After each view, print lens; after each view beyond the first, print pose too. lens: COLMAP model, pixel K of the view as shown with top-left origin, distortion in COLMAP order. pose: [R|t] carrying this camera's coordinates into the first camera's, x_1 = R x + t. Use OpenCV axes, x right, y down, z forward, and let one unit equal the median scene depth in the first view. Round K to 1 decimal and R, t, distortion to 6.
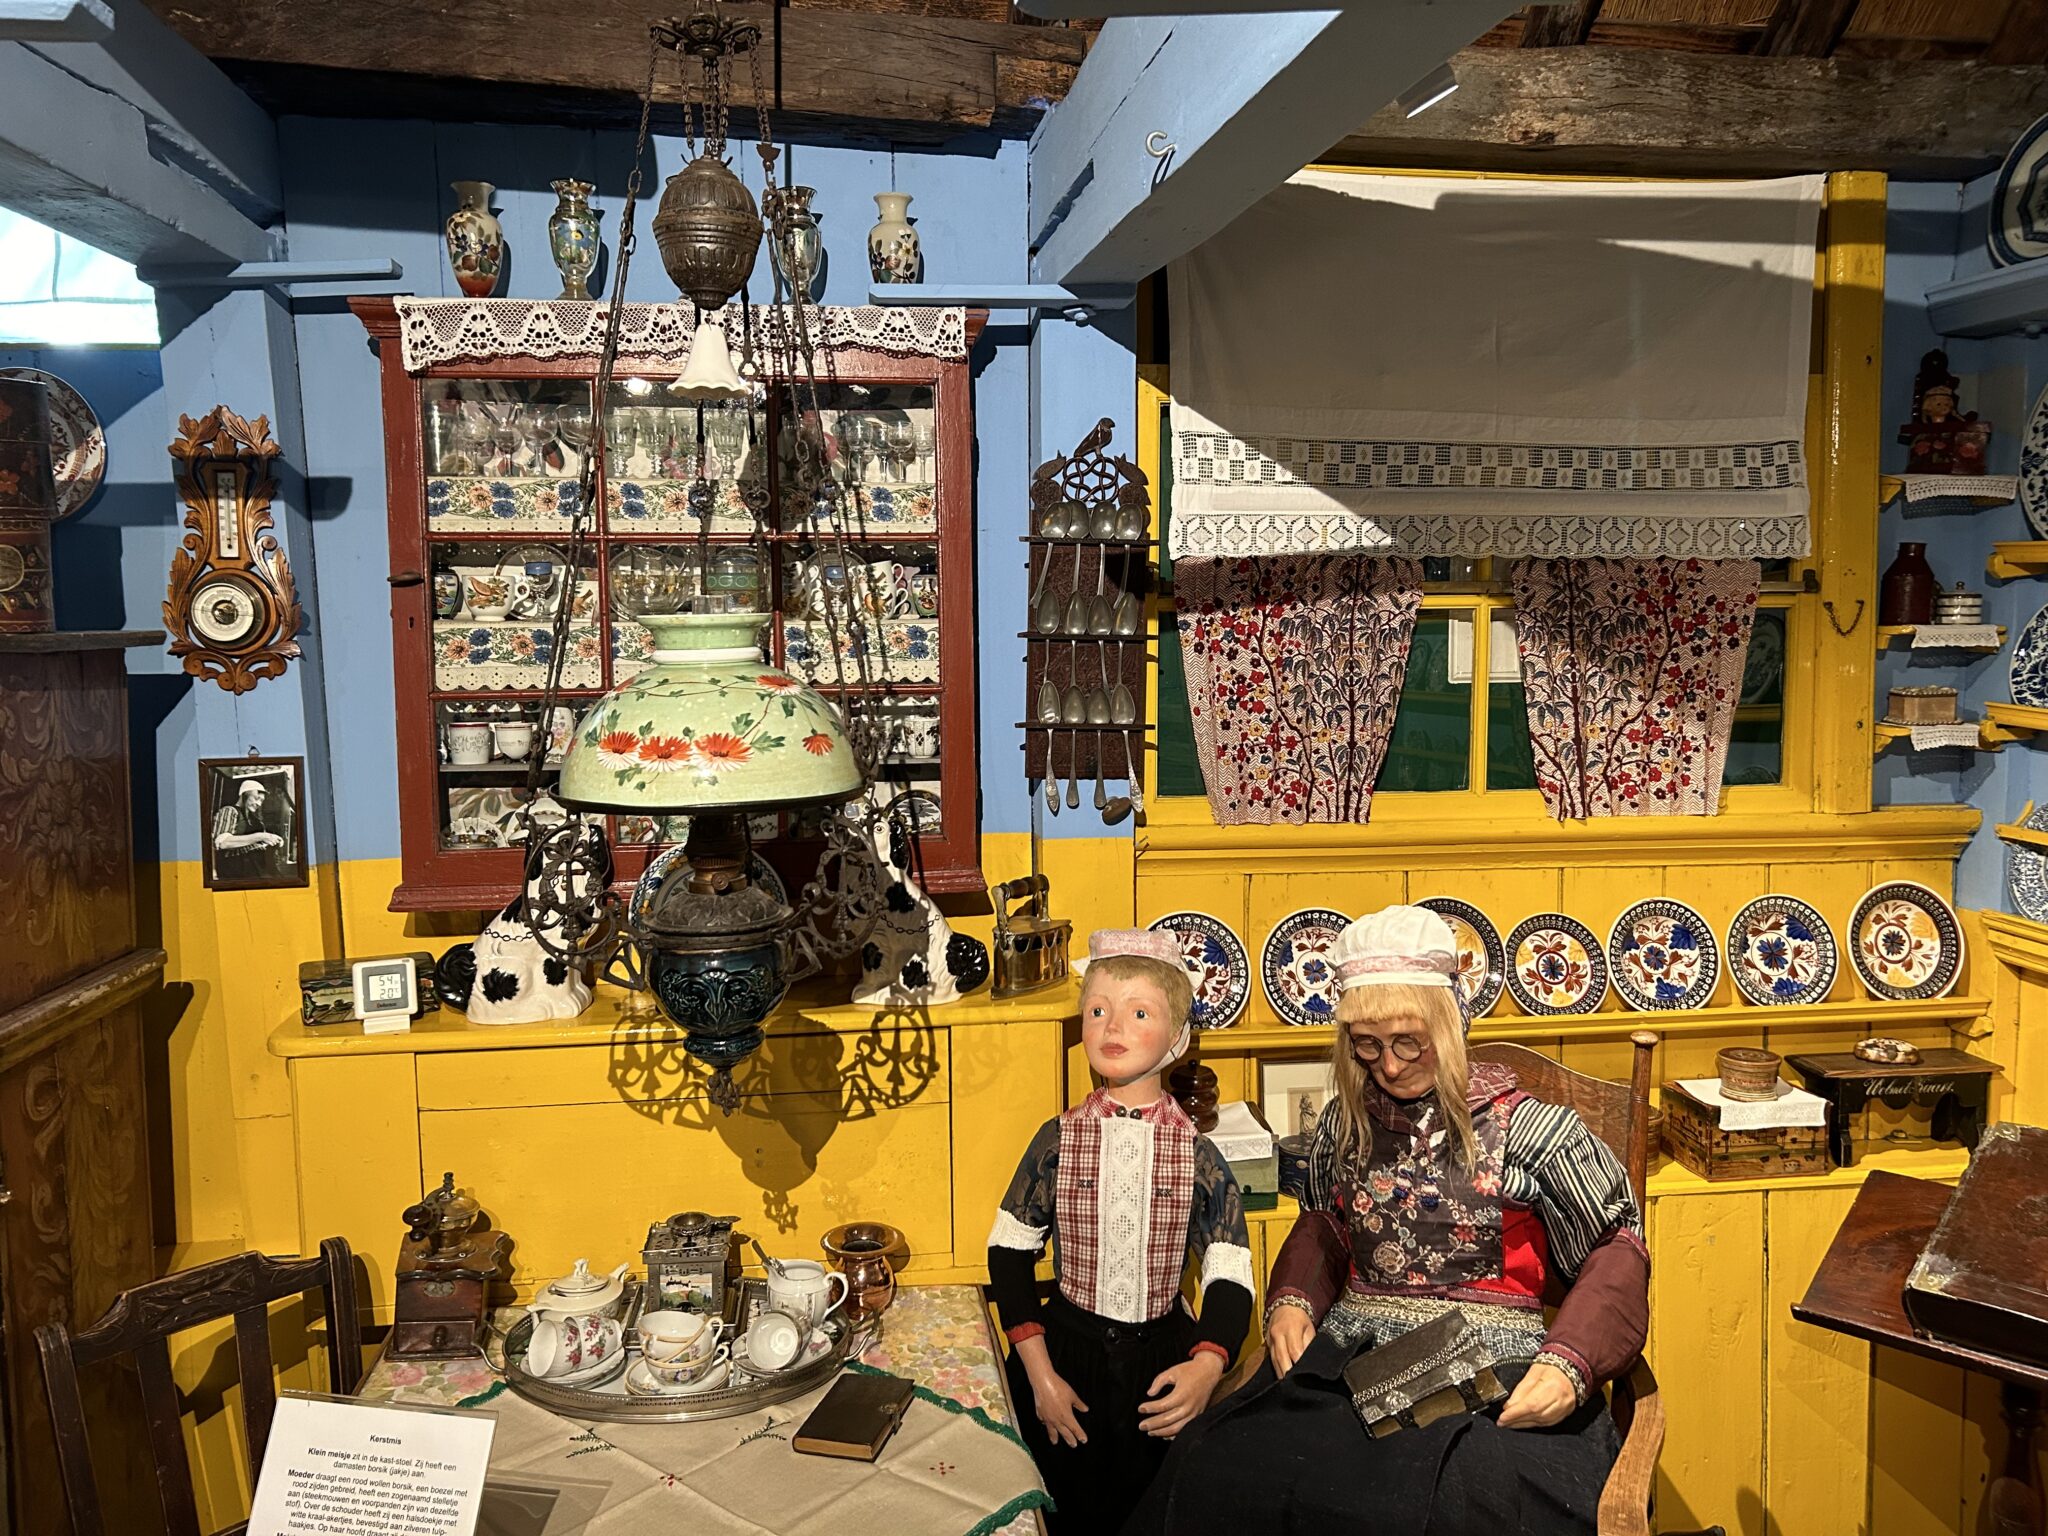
lens RADIAL K [[1557.4, 0, 1025.3], [0, 1557.4, 765.3], [0, 0, 1]] dist [0.043508, -0.038650]
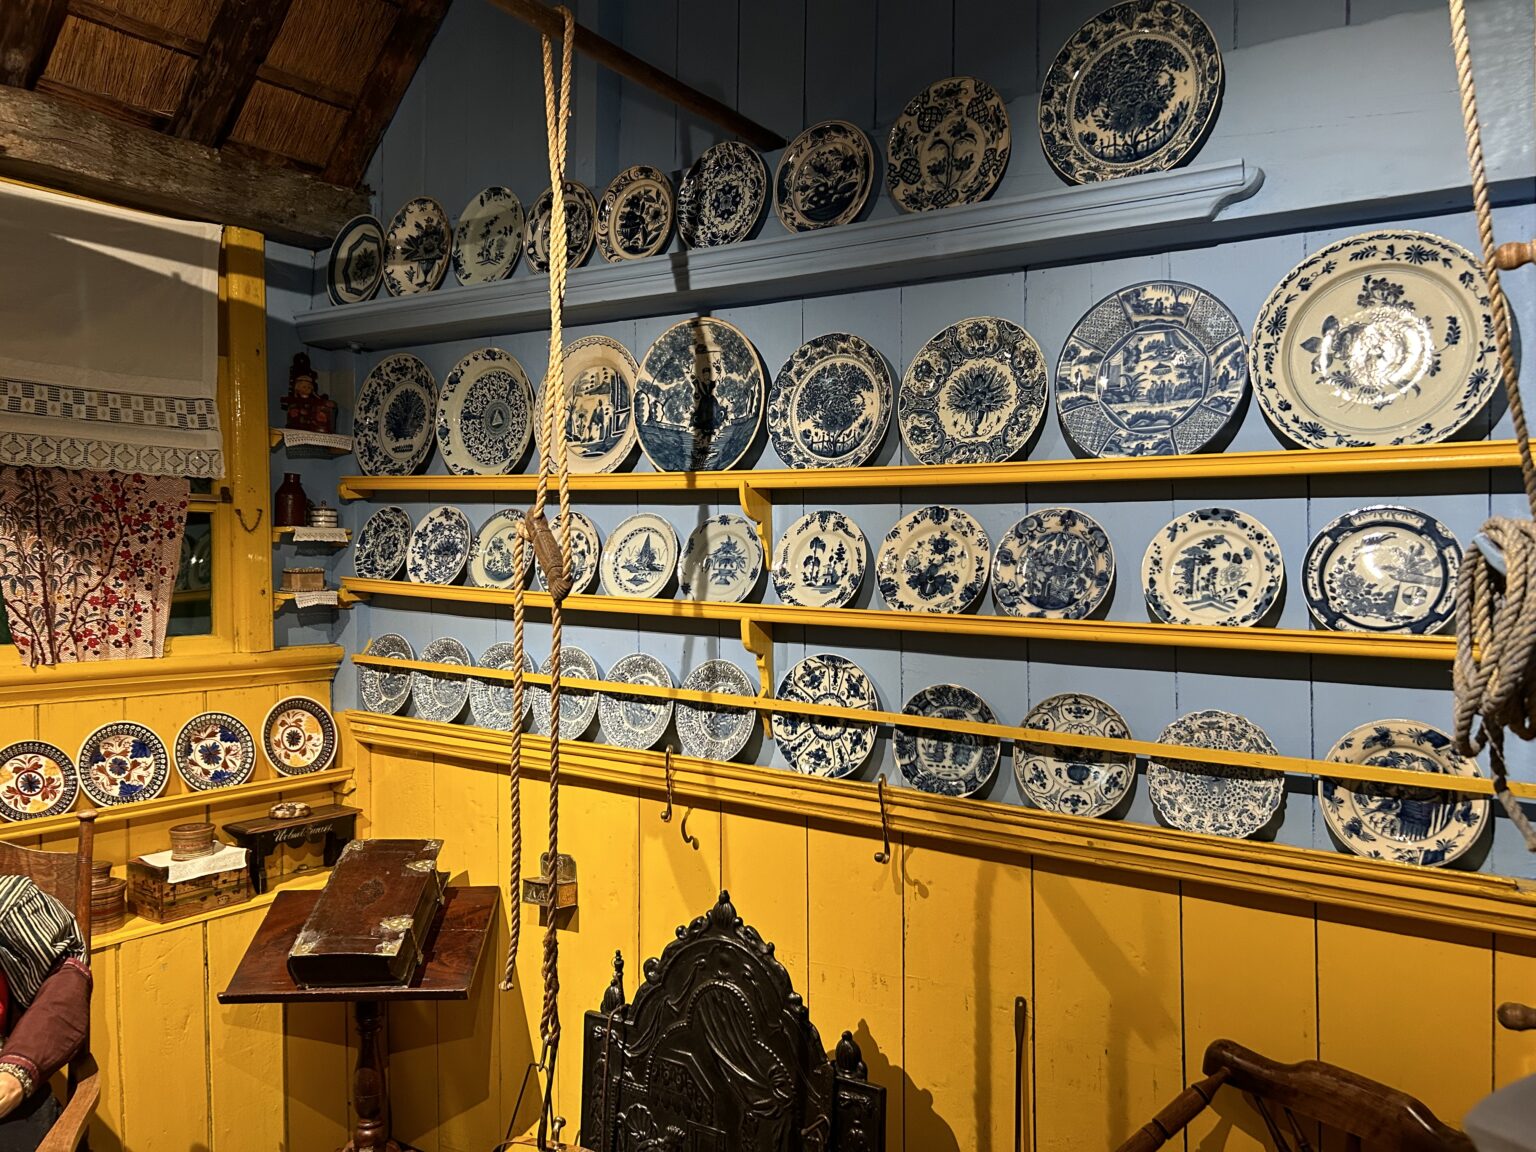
lens RADIAL K [[1168.0, 0, 769.5], [0, 1168.0, 572.4], [0, 0, 1]] dist [0.043508, -0.038650]
pose [[0.678535, 0.000984, 0.734567, 0.036681], [0.058840, 0.996713, -0.055687, 0.047001], [-0.732207, 0.081008, 0.676247, -0.113504]]
